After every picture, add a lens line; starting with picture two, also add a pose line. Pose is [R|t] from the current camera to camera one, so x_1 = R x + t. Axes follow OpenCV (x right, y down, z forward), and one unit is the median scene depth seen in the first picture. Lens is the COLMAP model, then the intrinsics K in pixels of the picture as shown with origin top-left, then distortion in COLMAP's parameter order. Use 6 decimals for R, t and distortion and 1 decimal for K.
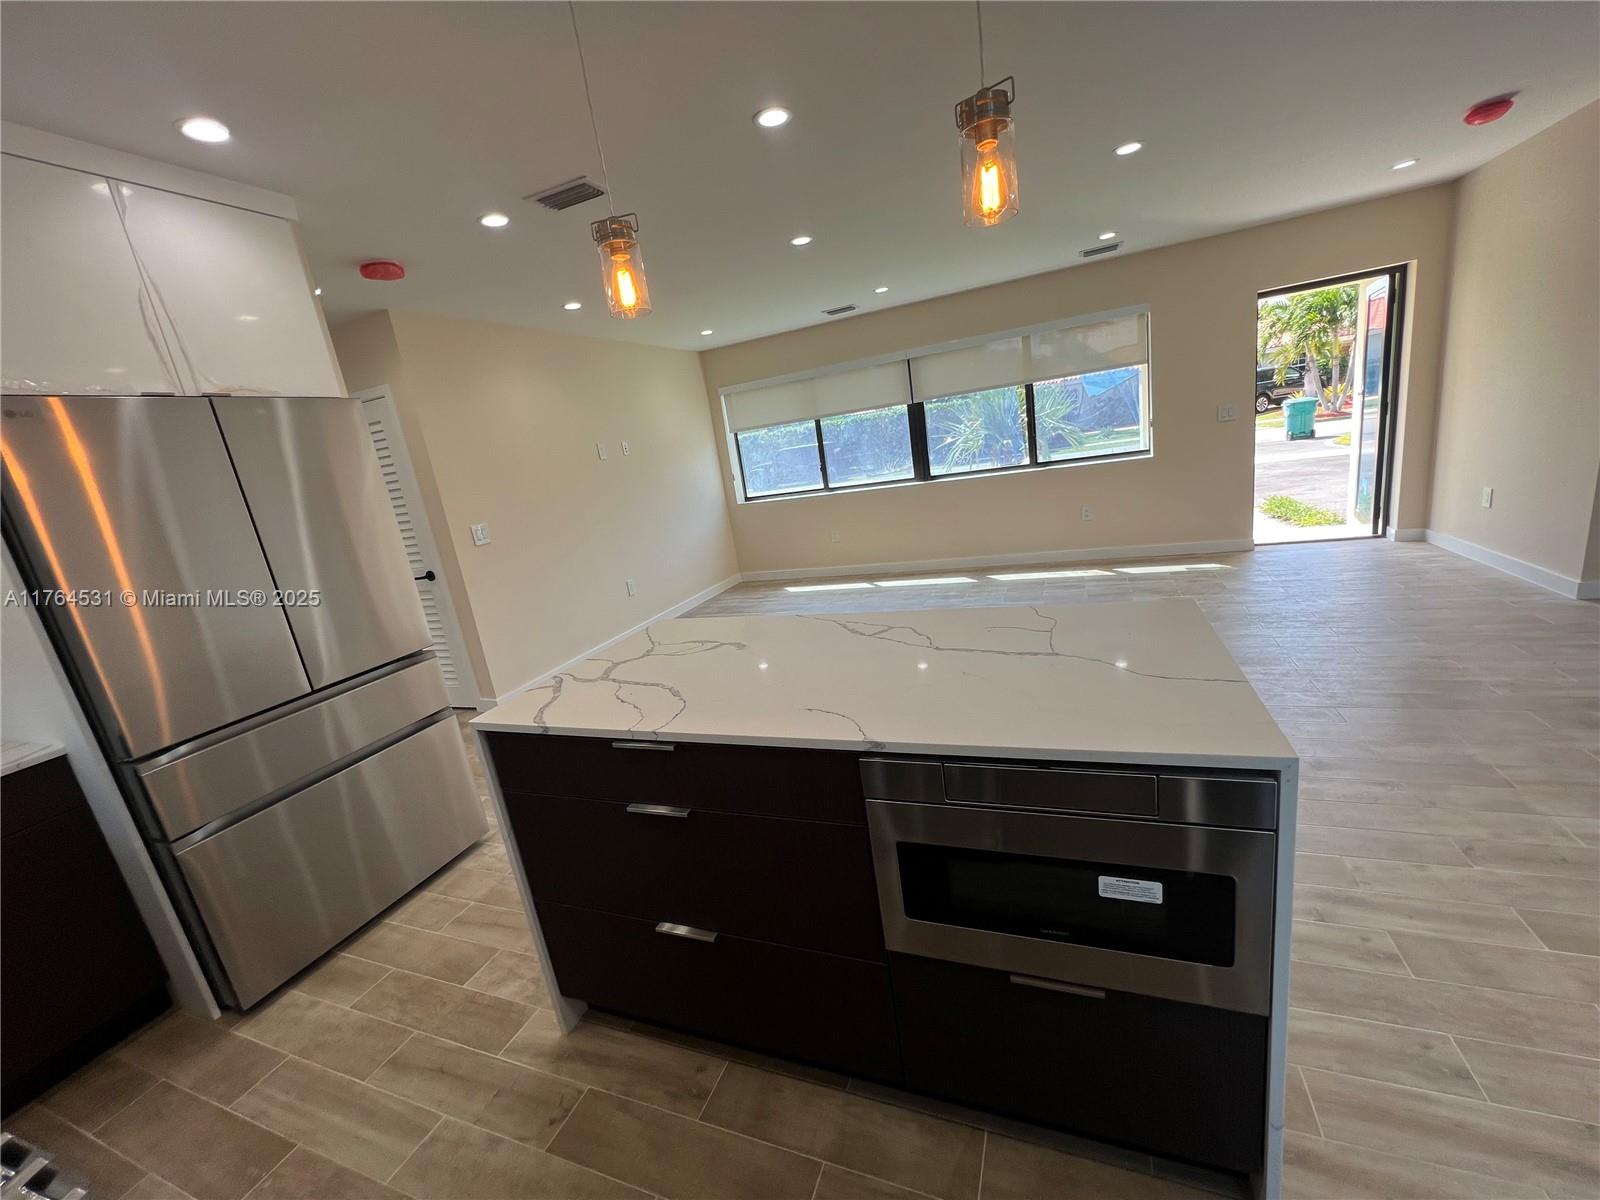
lens RADIAL K [[639.7, 0, 802.6], [0, 639.7, 601.5], [0, 0, 1]] dist [-0.002545, 0.000620]
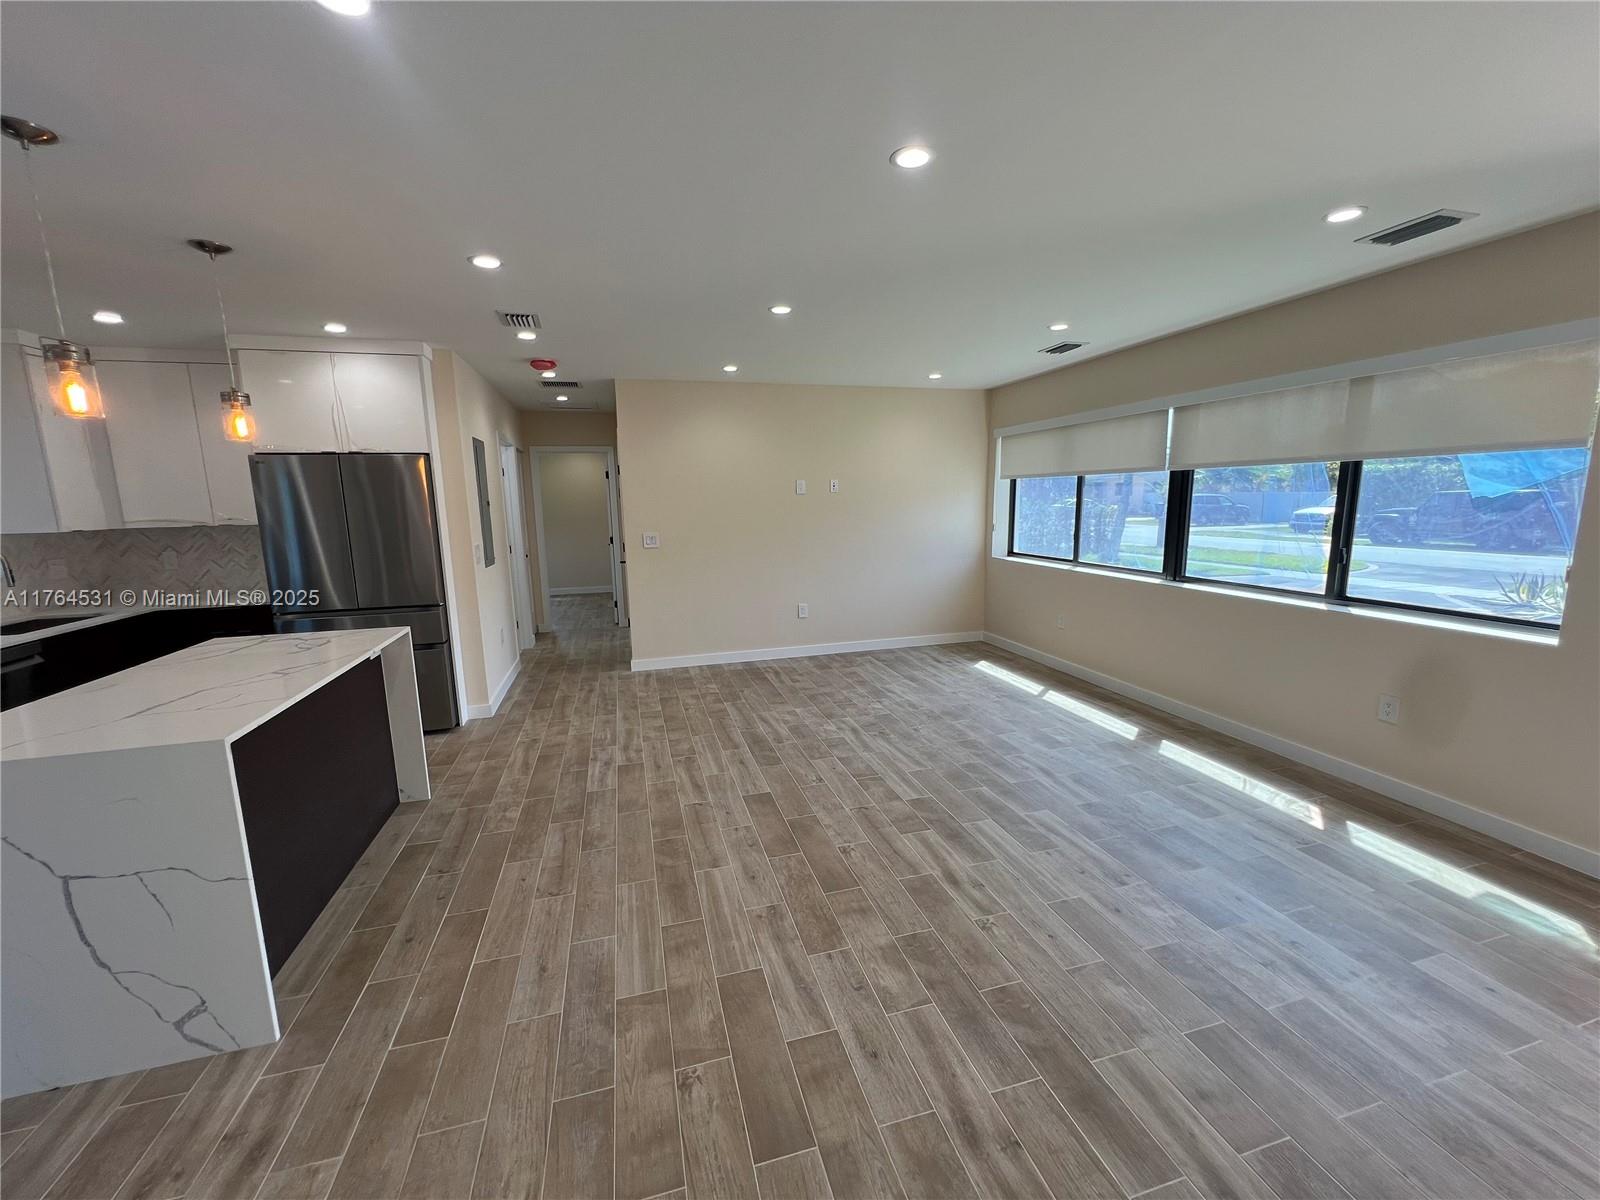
lens RADIAL K [[639.7, 0, 801.1], [0, 639.7, 602.5], [0, 0, 1]] dist [-0.002545, 0.000620]
pose [[0.607394, 0.258043, -0.751323, 0.559778], [-0.258193, 0.958551, 0.120485, -0.171487], [0.751272, 0.120804, 0.648843, 0.291885]]
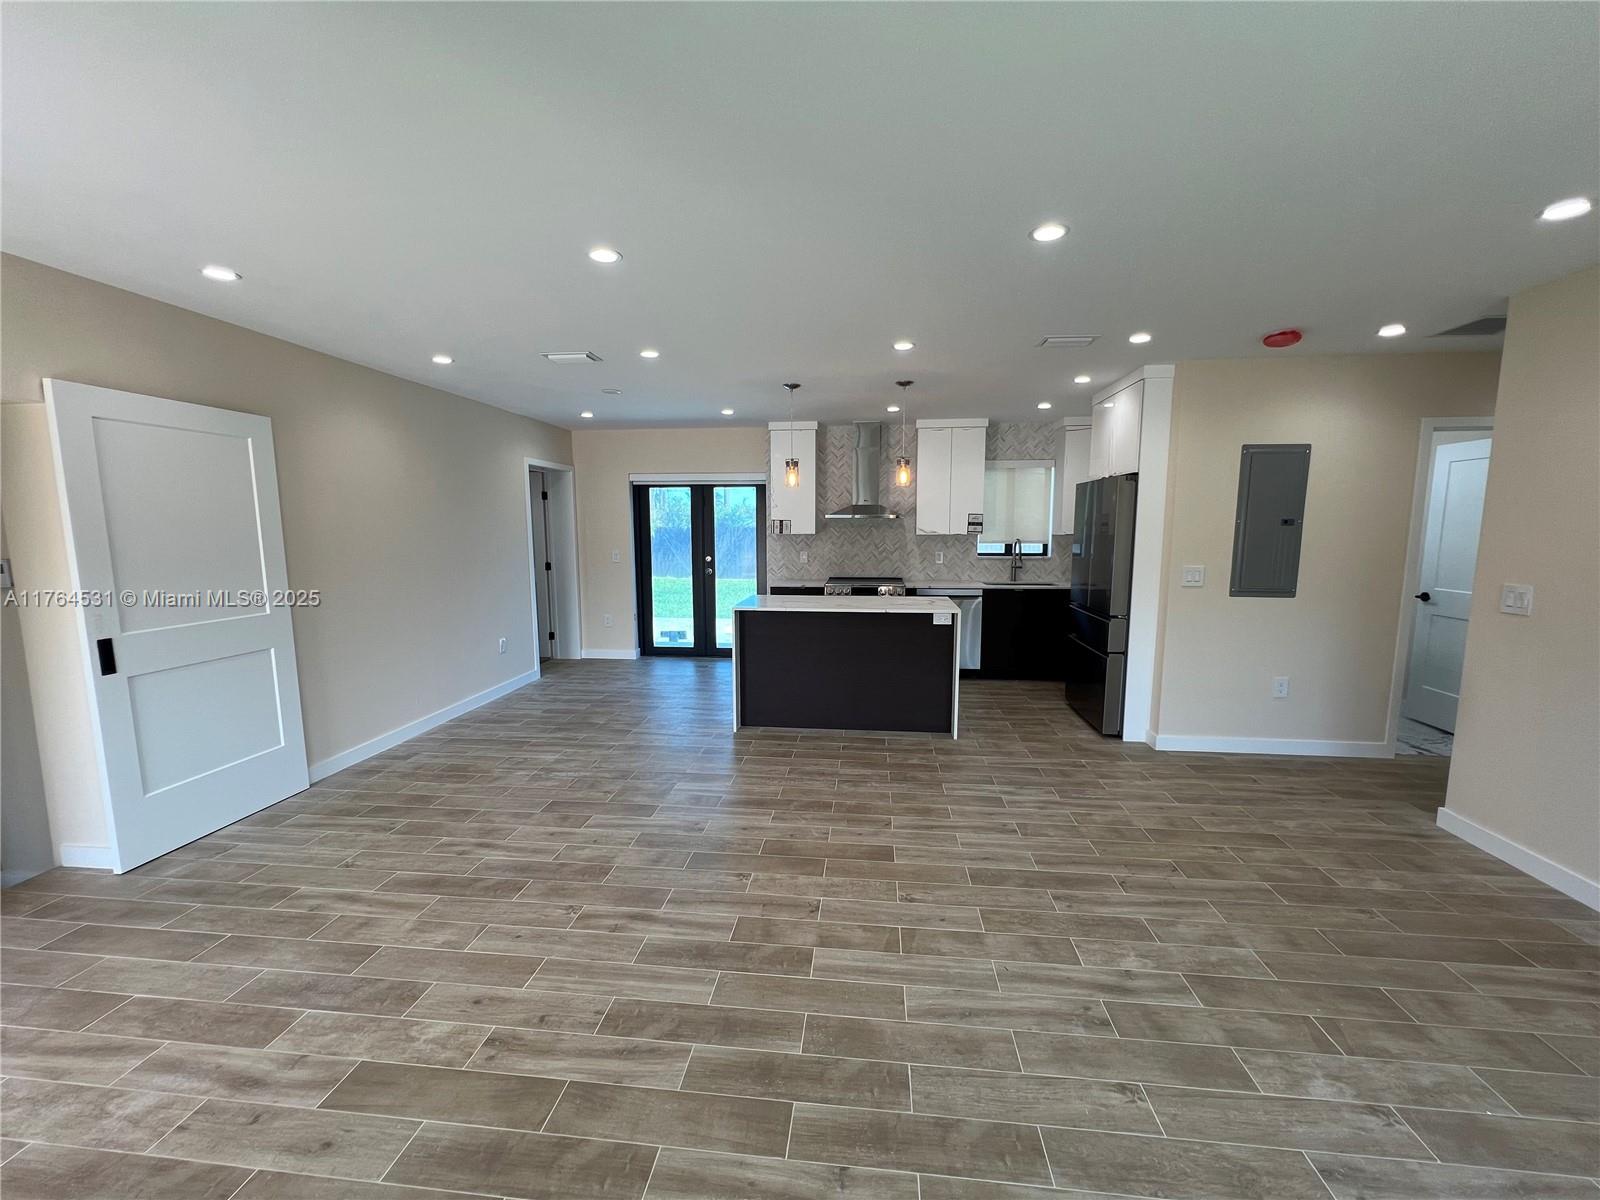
lens RADIAL K [[639.7, 0, 806.6], [0, 639.7, 602.0], [0, 0, 1]] dist [-0.002545, 0.000620]
pose [[-0.950768, 0.176547, -0.254700, 0.296460], [0.068040, 0.920731, 0.384221, -0.316424], [0.302343, 0.347975, -0.887413, 1.046746]]
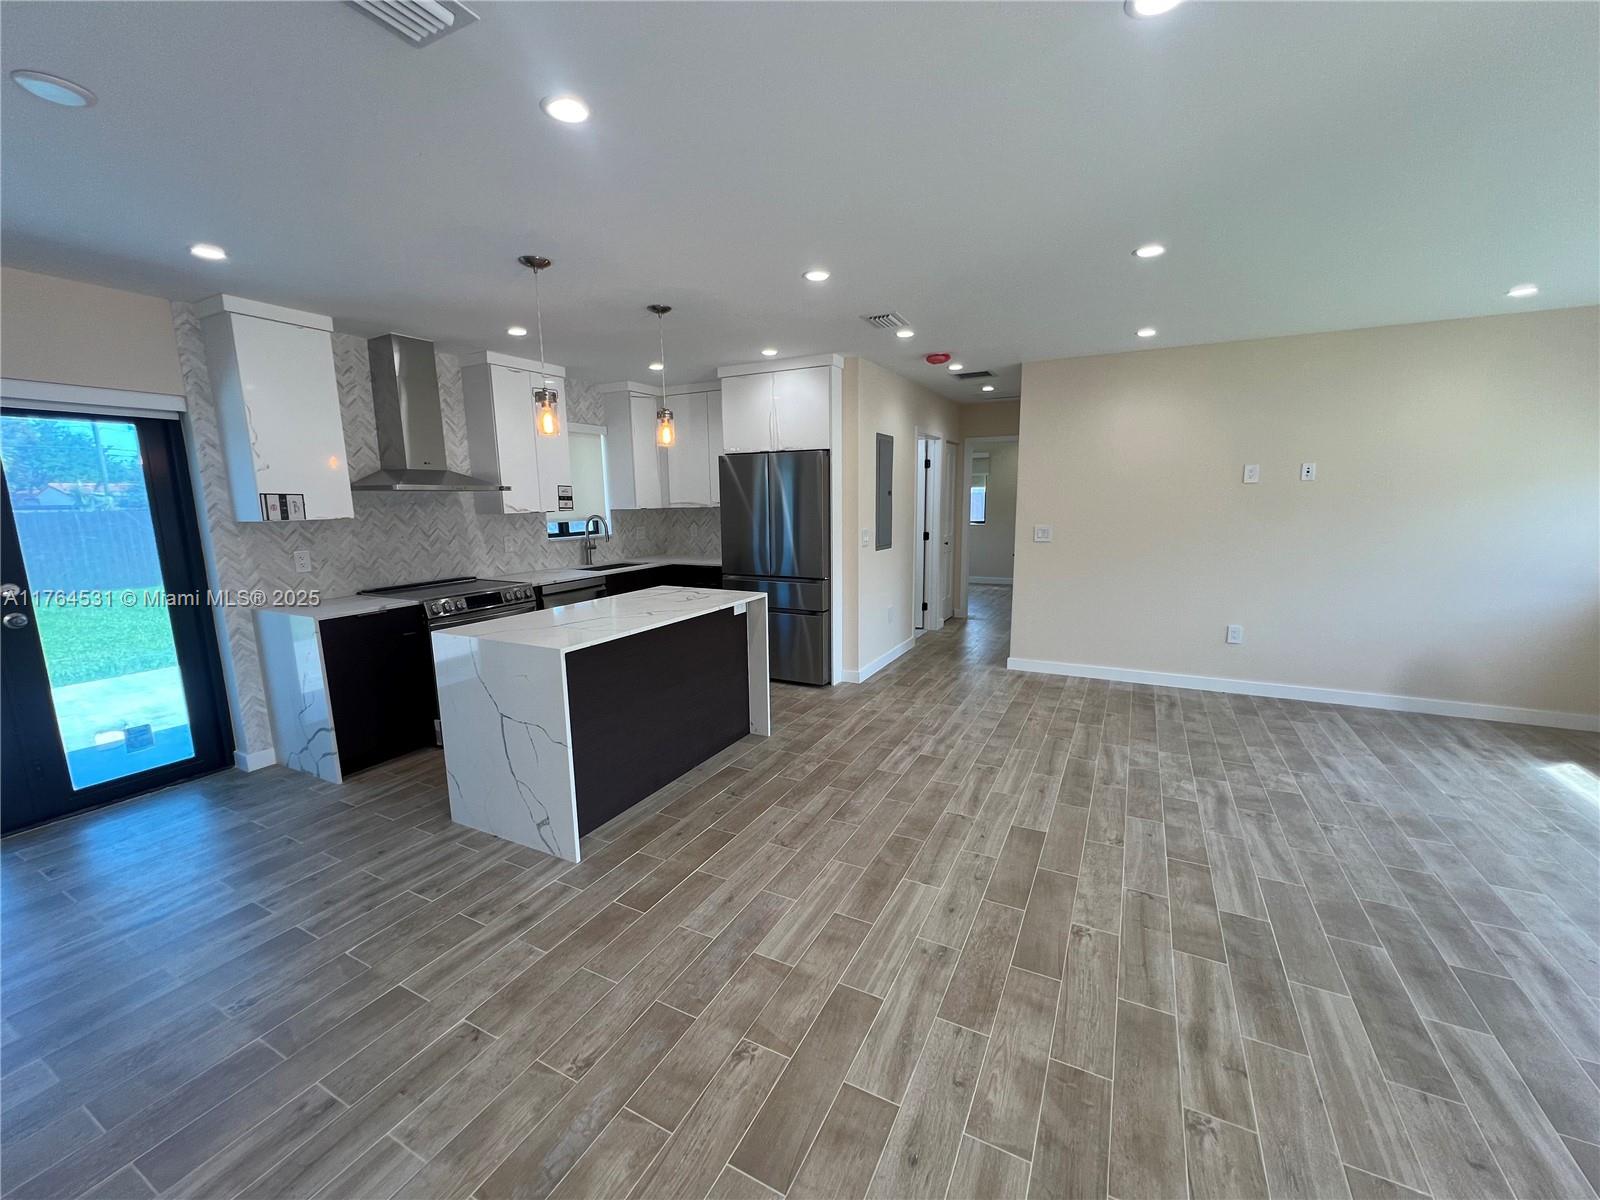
lens RADIAL K [[639.7, 0, 804.1], [0, 639.7, 602.4], [0, 0, 1]] dist [-0.002545, 0.000620]
pose [[-0.091058, 0.304669, -0.948096, 0.584240], [-0.214481, 0.923707, 0.317432, -0.212747], [0.972474, 0.232253, -0.018765, 0.459792]]
